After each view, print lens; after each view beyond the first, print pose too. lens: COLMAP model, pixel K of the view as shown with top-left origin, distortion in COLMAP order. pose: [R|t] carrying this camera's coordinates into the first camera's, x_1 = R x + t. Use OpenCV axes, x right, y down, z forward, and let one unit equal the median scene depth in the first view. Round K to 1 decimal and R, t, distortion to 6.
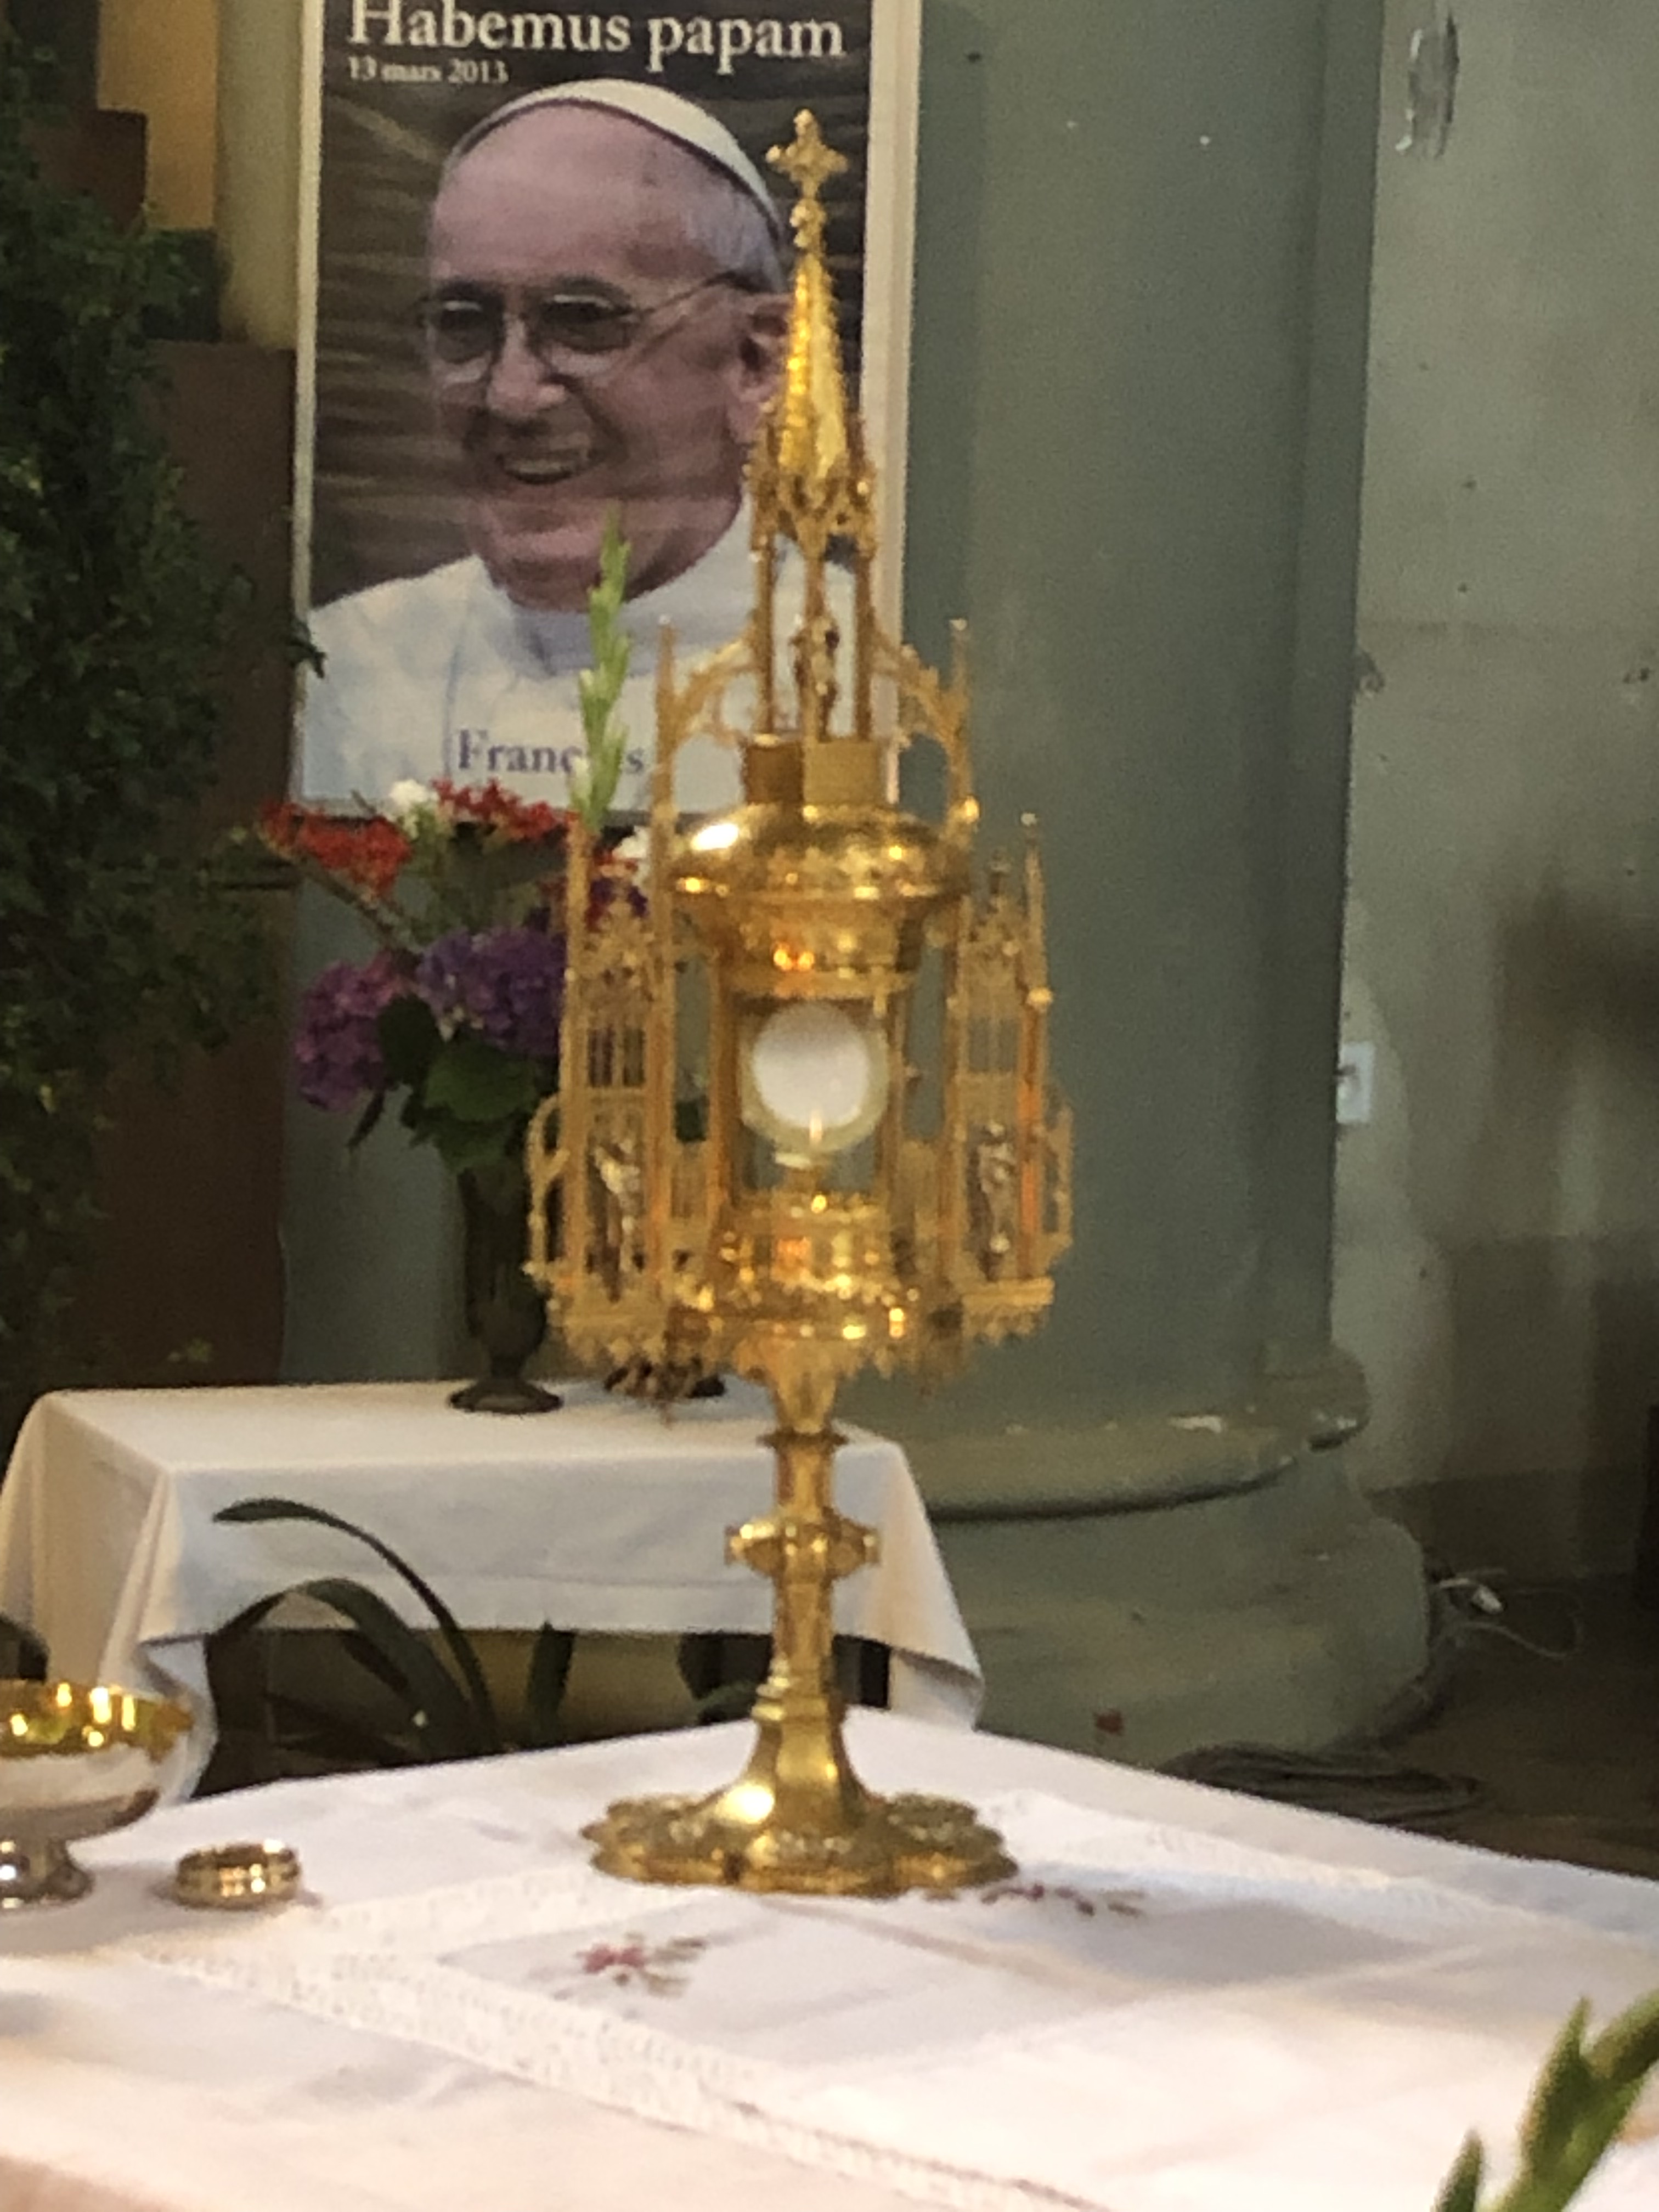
lens RADIAL K [[6570.6, 0, 829.5], [0, 6570.6, 1105.9], [0, 0, 1]] dist [0.270365, 0.000000]
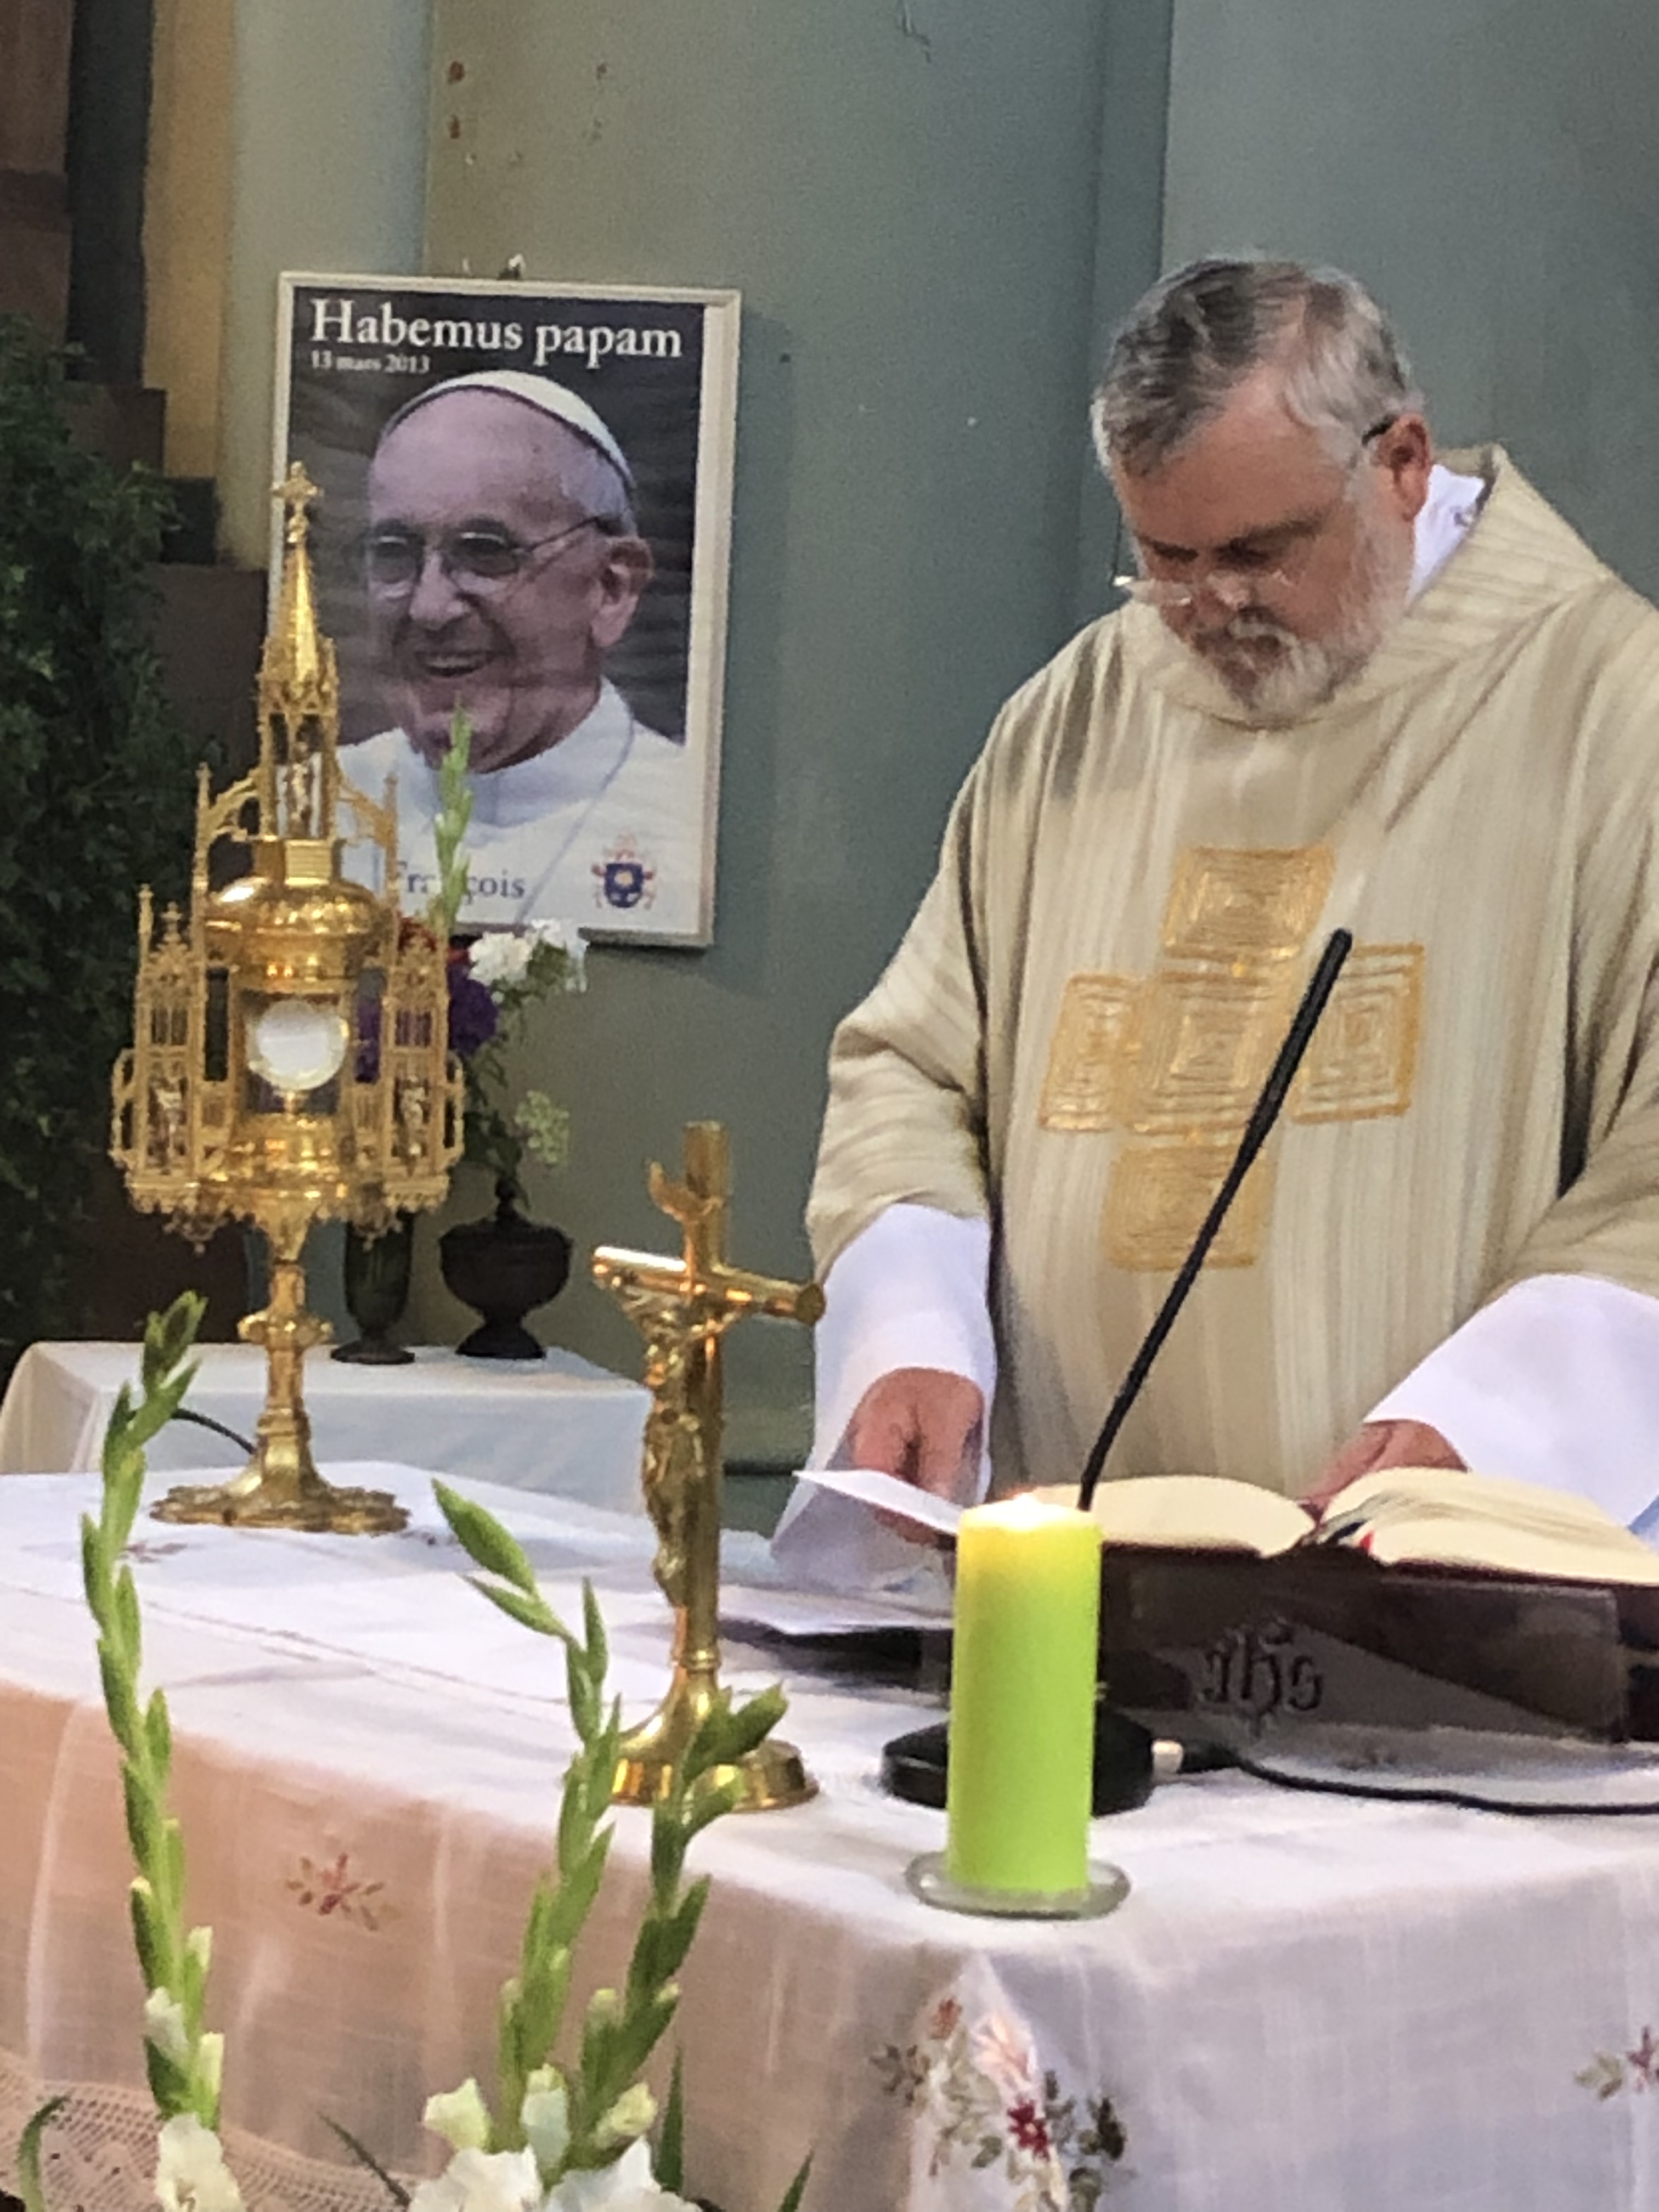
lens RADIAL K [[6570.6, 0, 798.9], [0, 6570.6, 1205.4], [0, 0, 1]] dist [0.270365, 0.000000]
pose [[0.997935, 0.020976, -0.060702, 0.117629], [-0.021732, 0.999694, -0.011830, 0.027684], [0.060436, 0.013125, 0.998086, -0.334797]]
